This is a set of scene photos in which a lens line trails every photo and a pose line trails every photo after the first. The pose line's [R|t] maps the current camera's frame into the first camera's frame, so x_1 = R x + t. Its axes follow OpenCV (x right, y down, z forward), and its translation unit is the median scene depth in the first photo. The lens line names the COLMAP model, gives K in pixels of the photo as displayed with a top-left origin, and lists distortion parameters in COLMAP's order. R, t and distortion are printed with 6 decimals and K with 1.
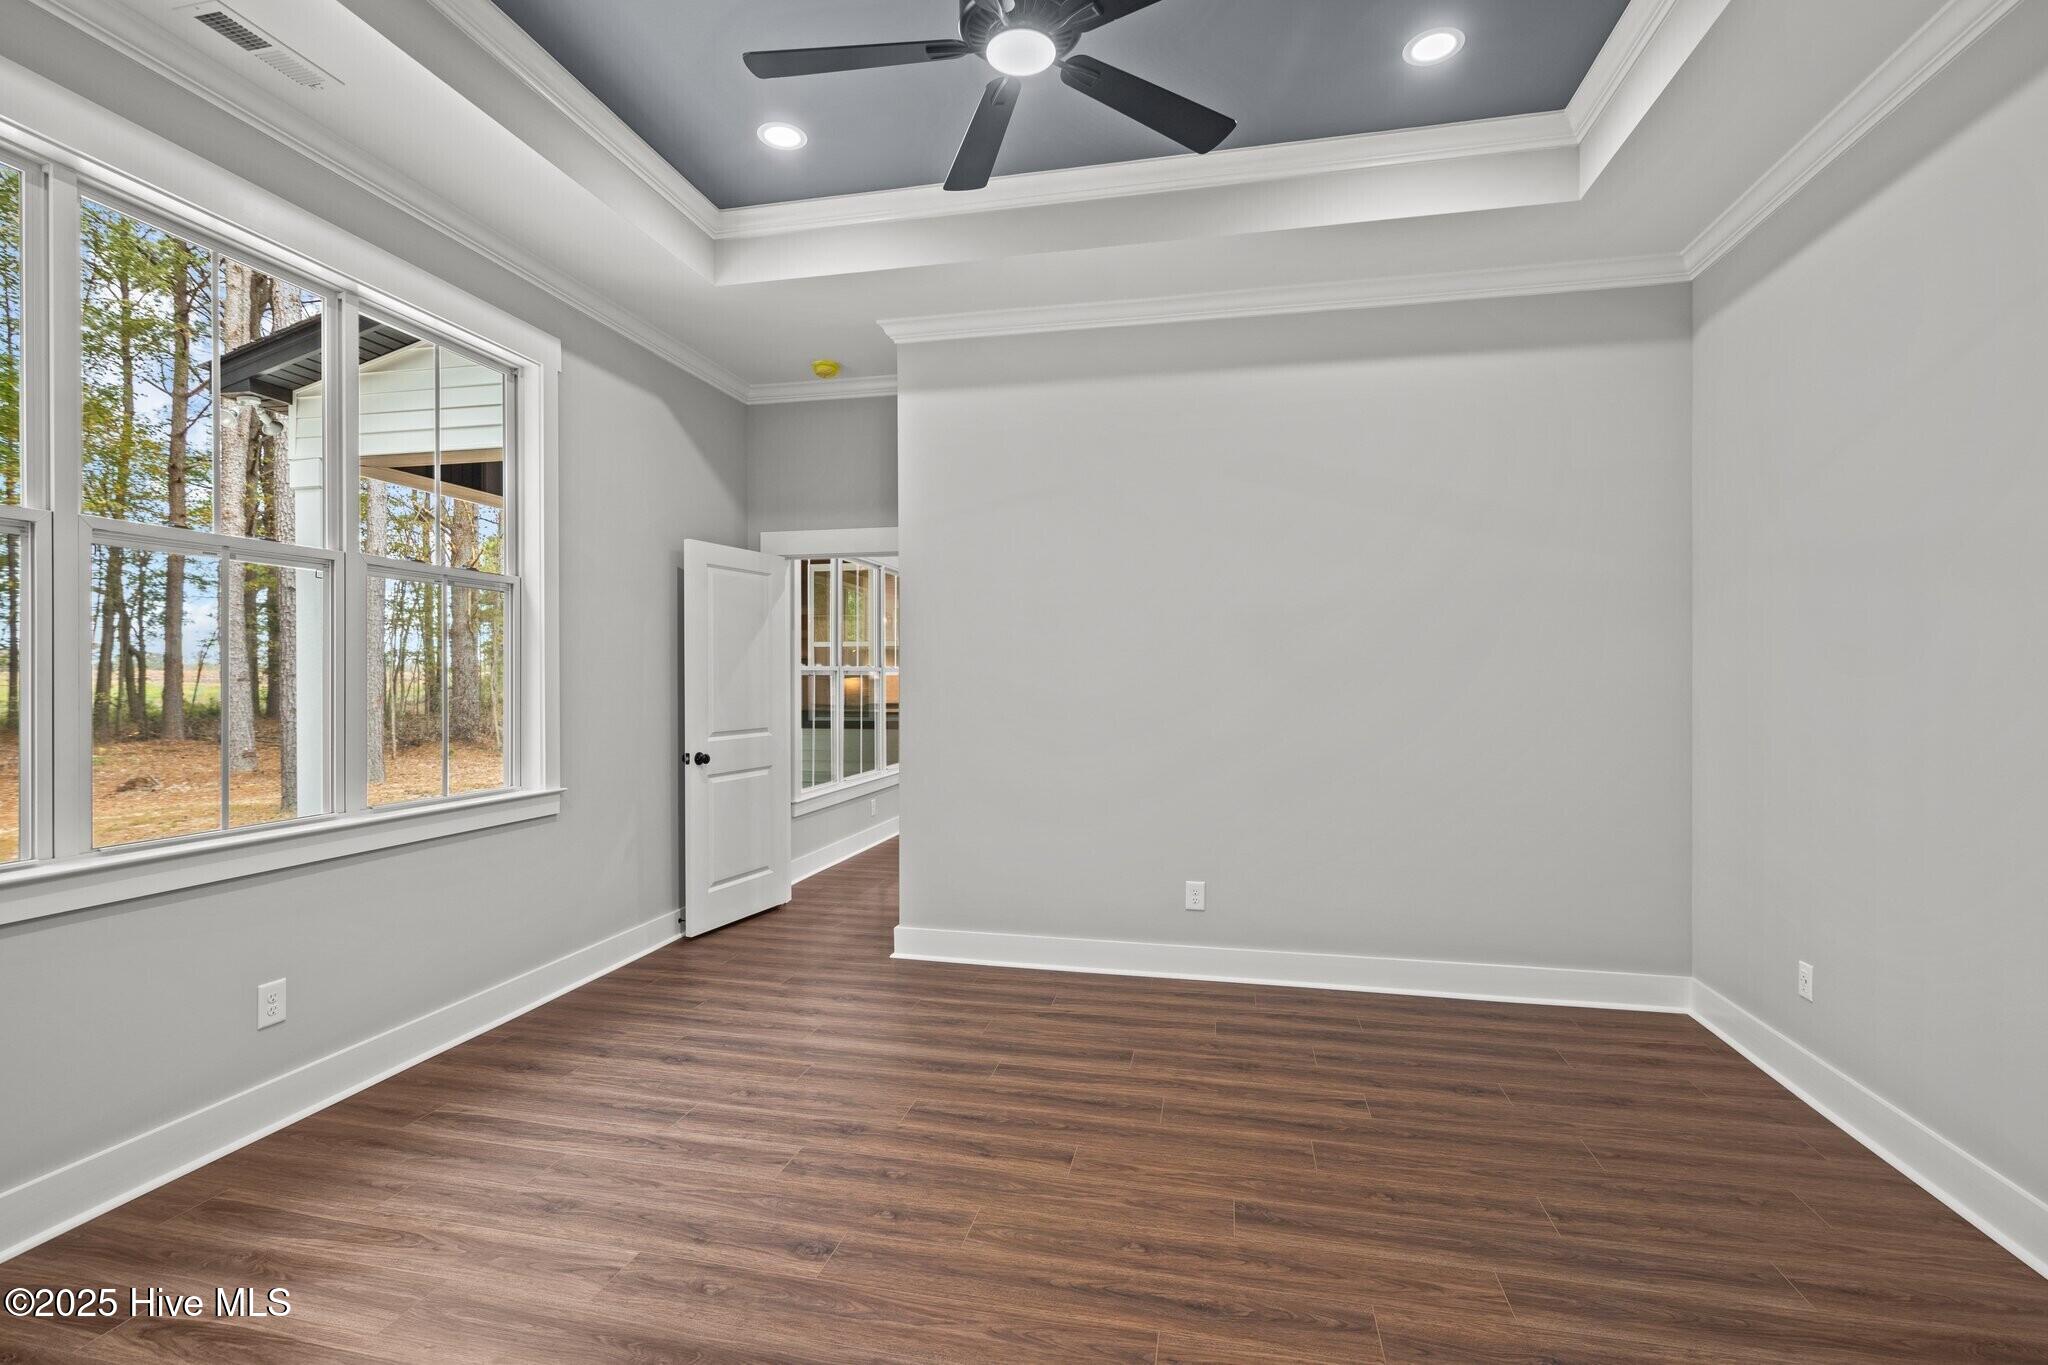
lens RADIAL K [[940.0, 0, 1023.2], [0, 940.0, 678.7], [0, 0, 1]] dist [-0.003451, -0.000180]
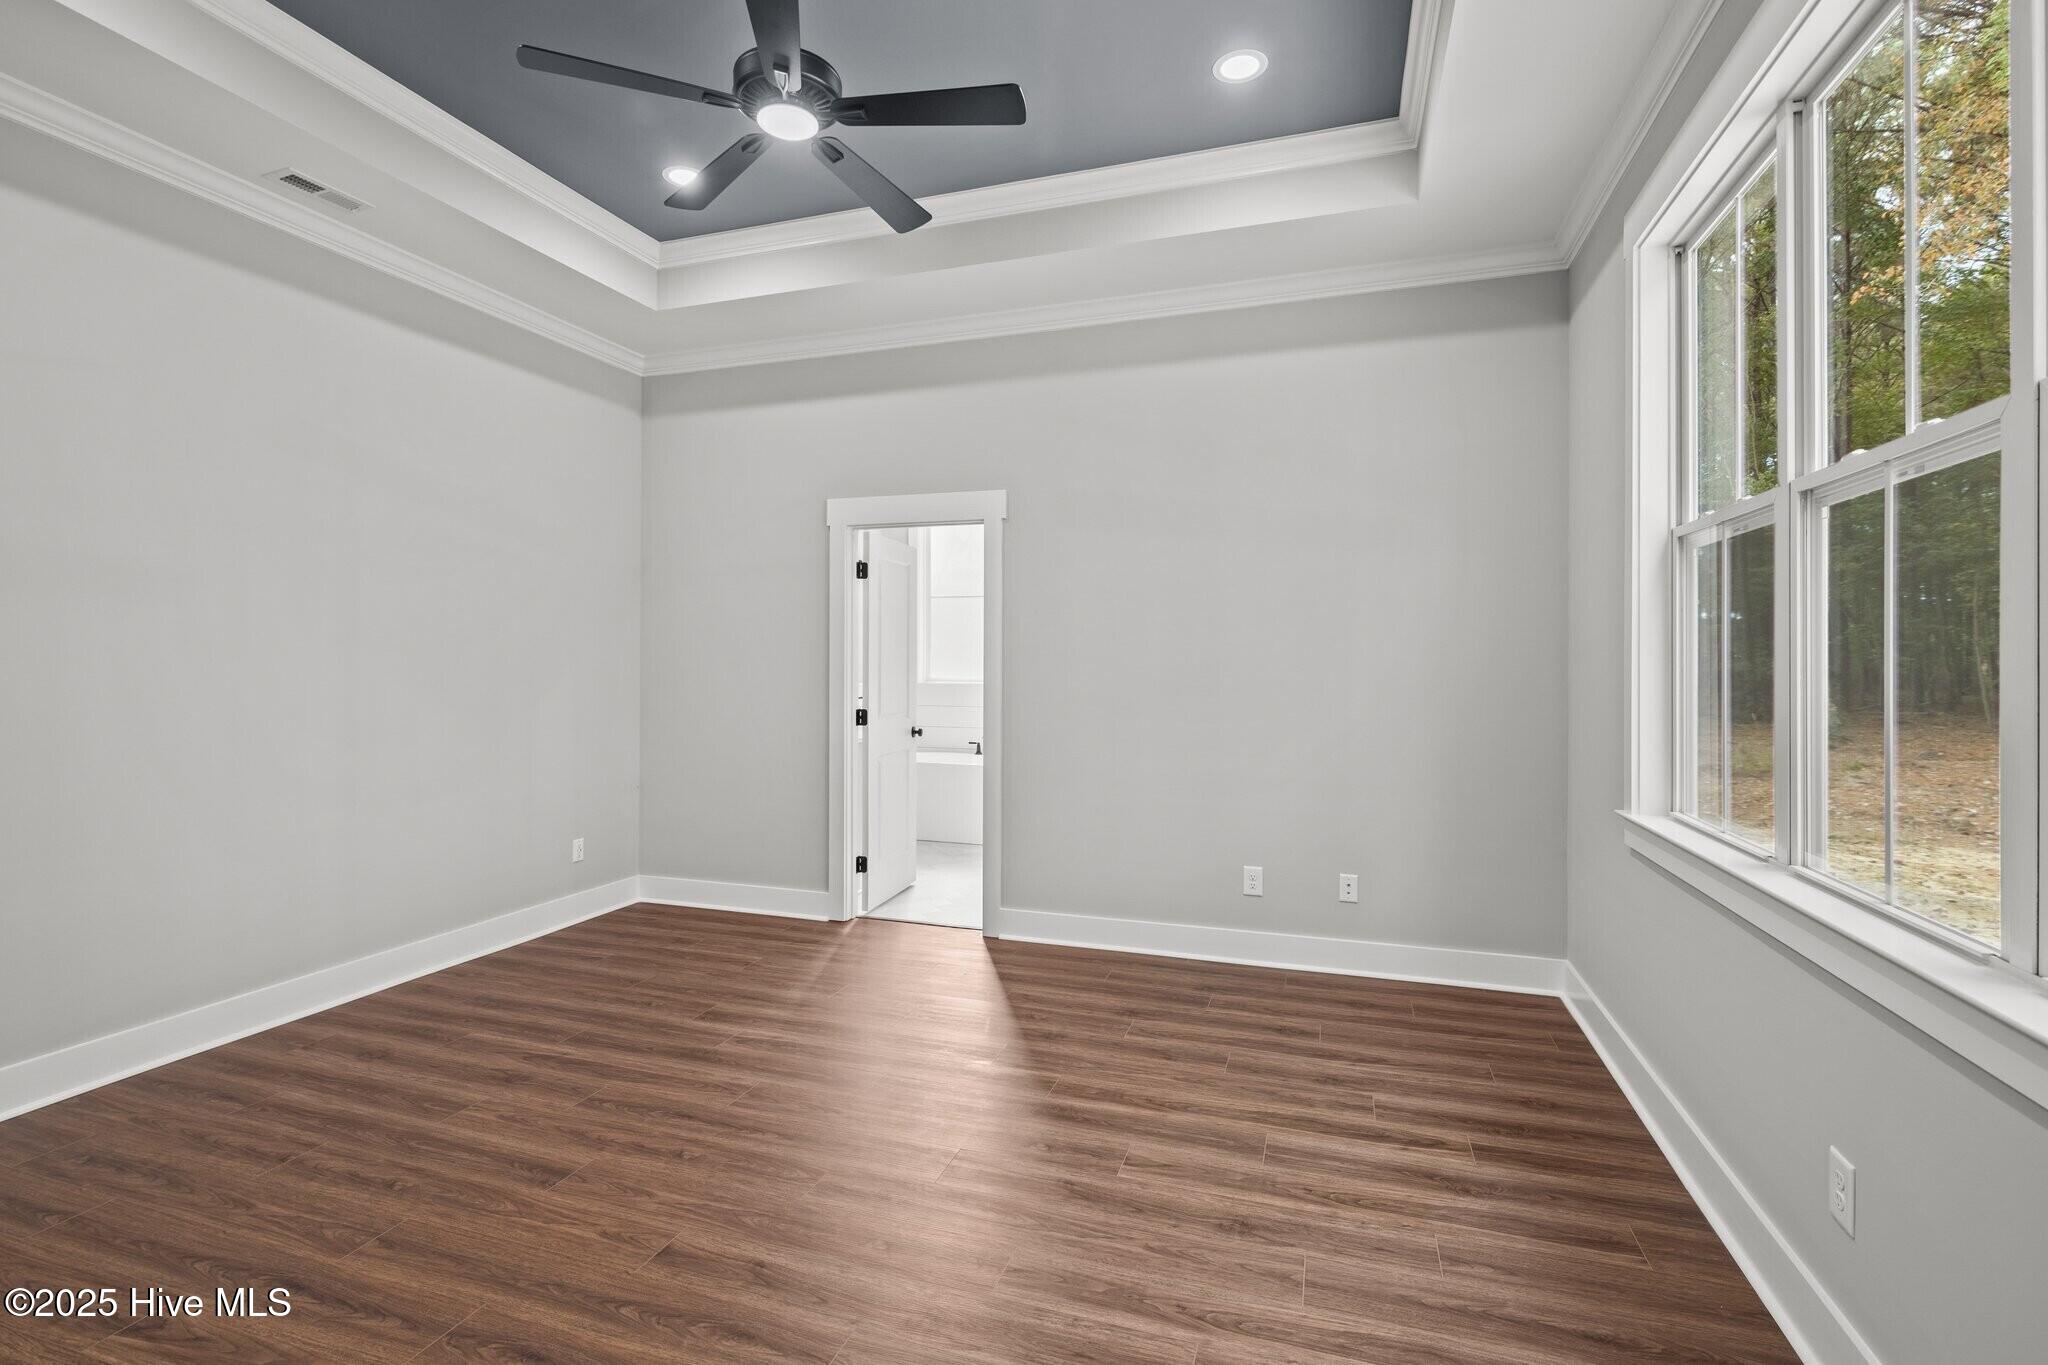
lens RADIAL K [[940.0, 0, 1025.2], [0, 940.0, 668.2], [0, 0, 1]] dist [-0.003451, -0.000180]
pose [[-0.994731, -0.006269, 0.102331, -0.383015], [-0.005438, 0.999950, 0.008399, -0.003313], [-0.102379, 0.007798, -0.994715, 1.982797]]
